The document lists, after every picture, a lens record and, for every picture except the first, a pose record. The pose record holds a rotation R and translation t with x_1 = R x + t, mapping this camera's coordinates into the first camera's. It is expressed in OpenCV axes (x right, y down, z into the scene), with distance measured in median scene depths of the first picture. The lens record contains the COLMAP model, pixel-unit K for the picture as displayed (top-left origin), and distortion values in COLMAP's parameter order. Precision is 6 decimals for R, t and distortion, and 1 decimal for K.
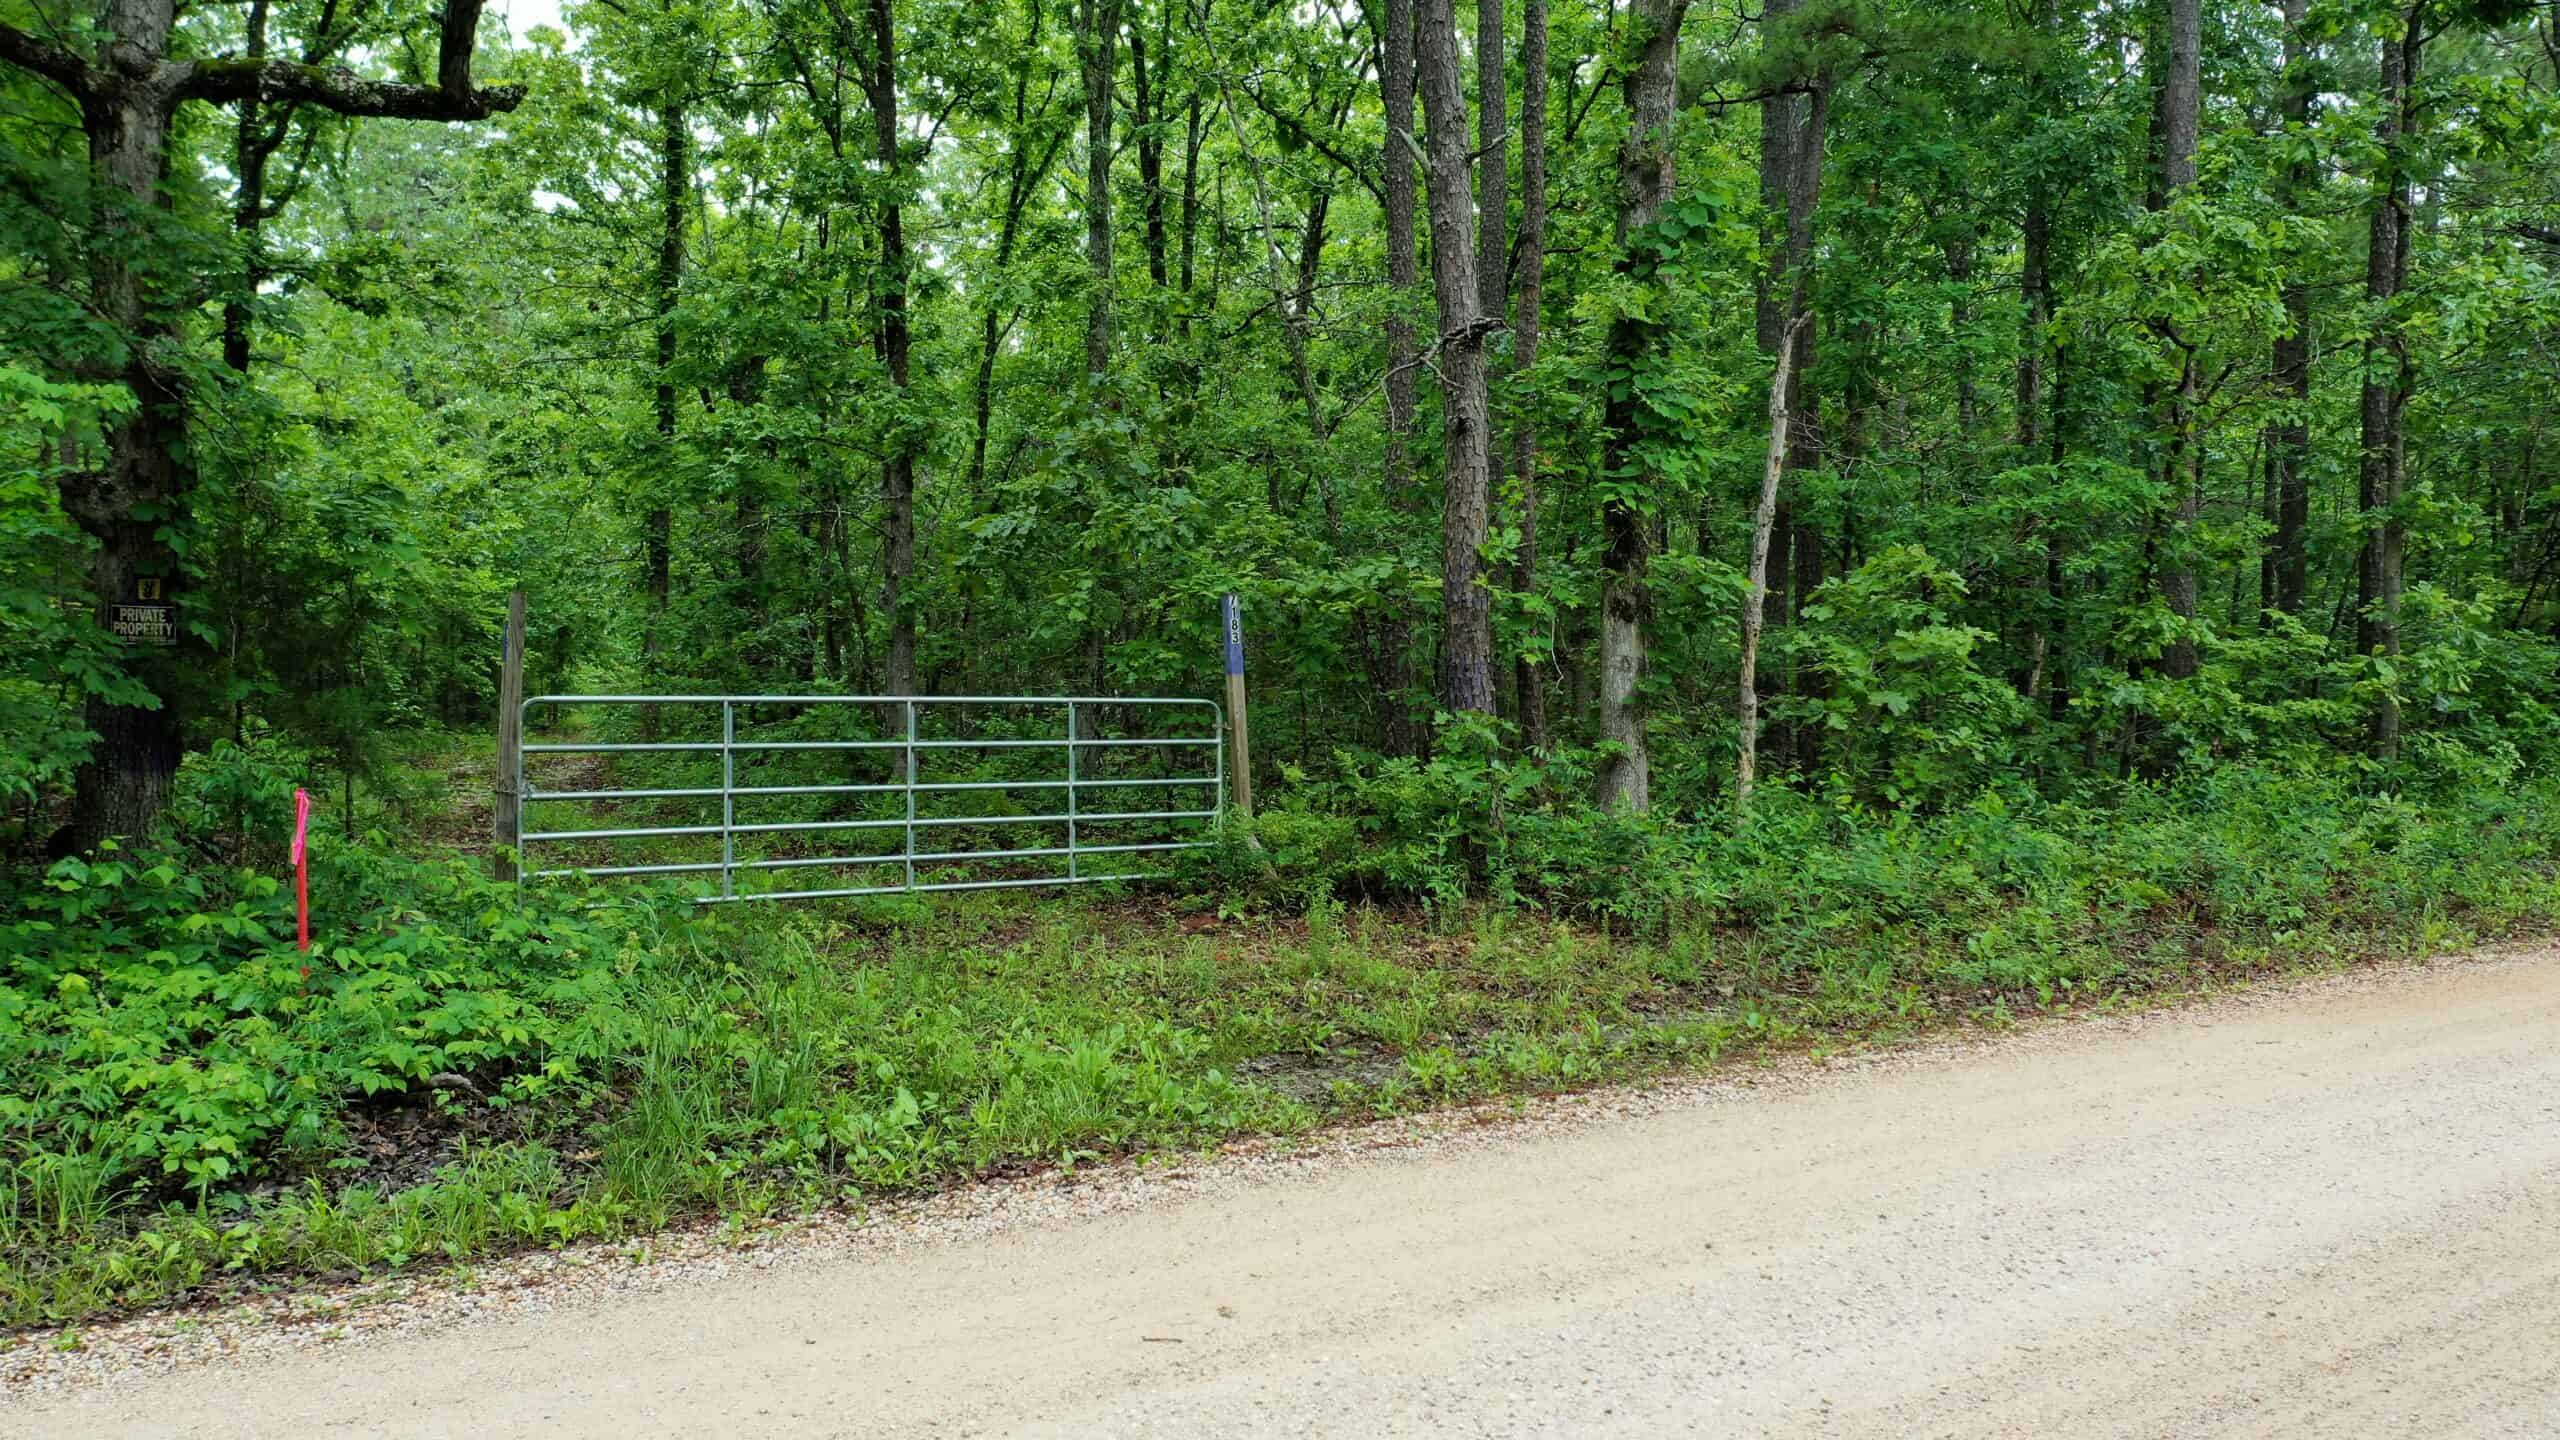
lens RADIAL K [[2009.2, 0, 1280.0], [0, 2009.2, 720.0], [0, 0, 1]] dist [-0.006837, 0.000155]
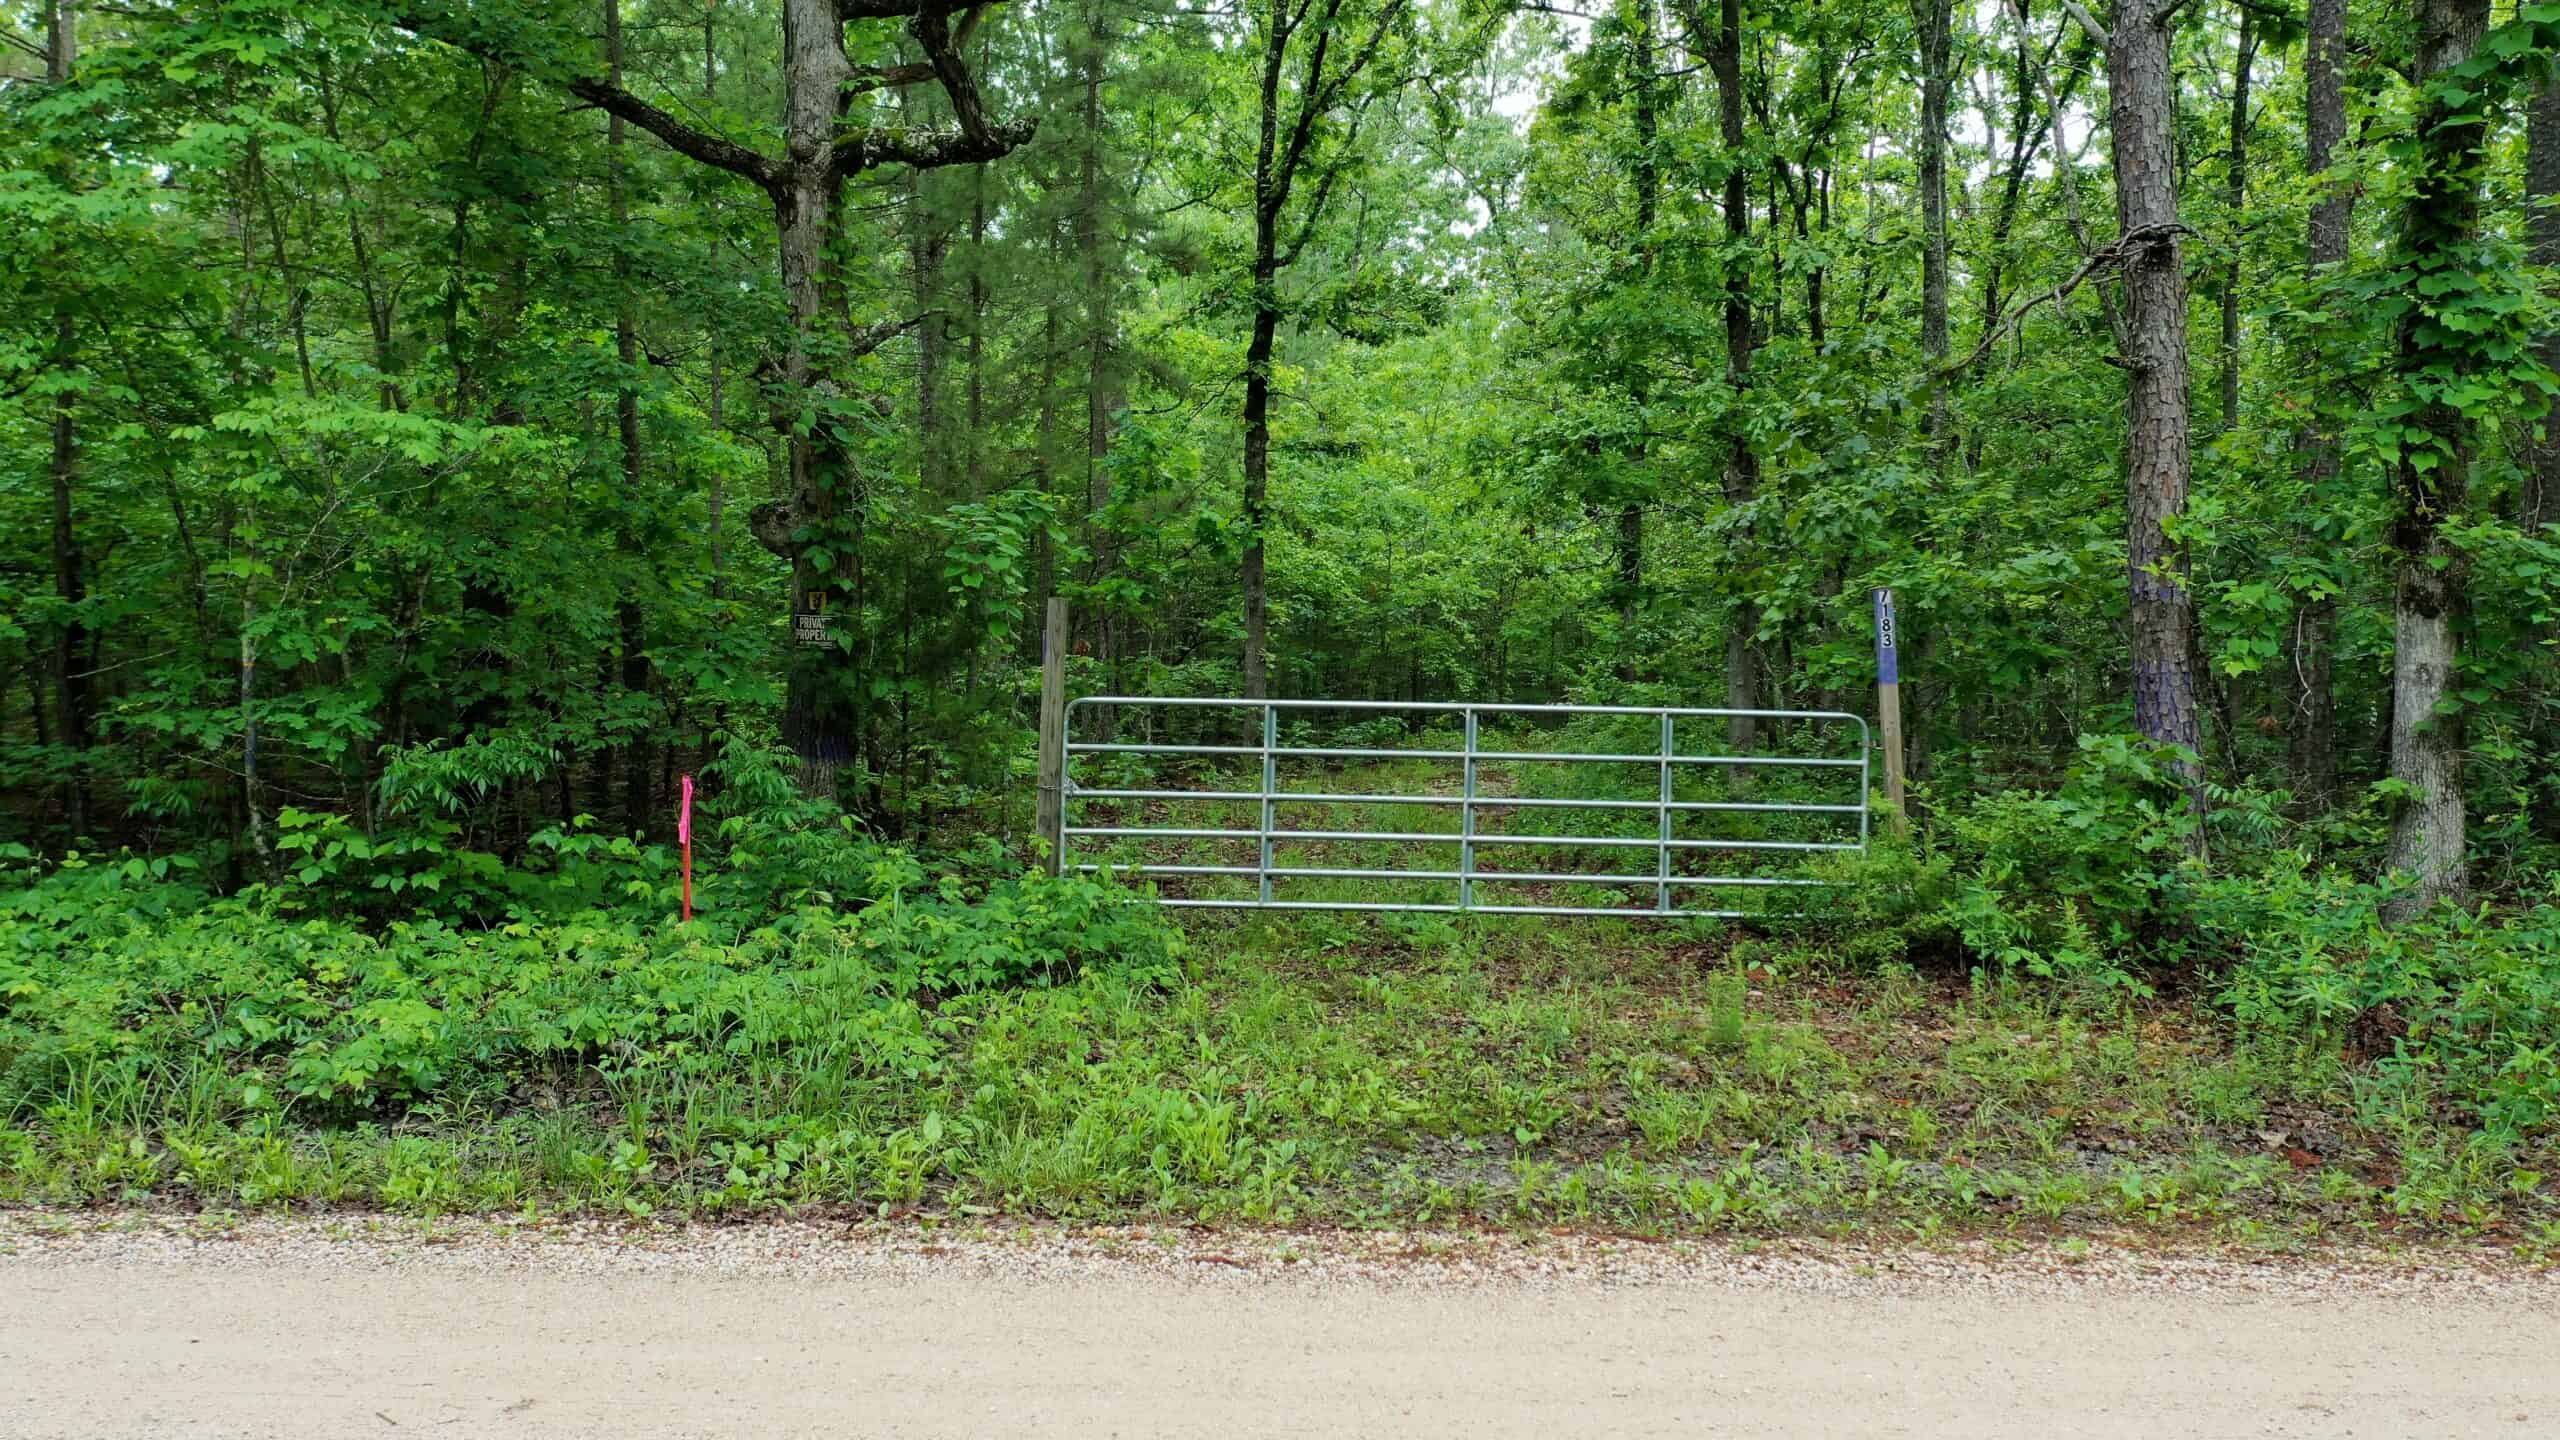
lens RADIAL K [[2009.2, 0, 1280.0], [0, 2009.2, 720.0], [0, 0, 1]] dist [-0.006837, 0.000155]
pose [[0.809787, 0.020508, -0.586365, 0.271815], [-0.022015, 0.999747, 0.004562, -0.005978], [0.586310, 0.009215, 0.810034, 0.174148]]
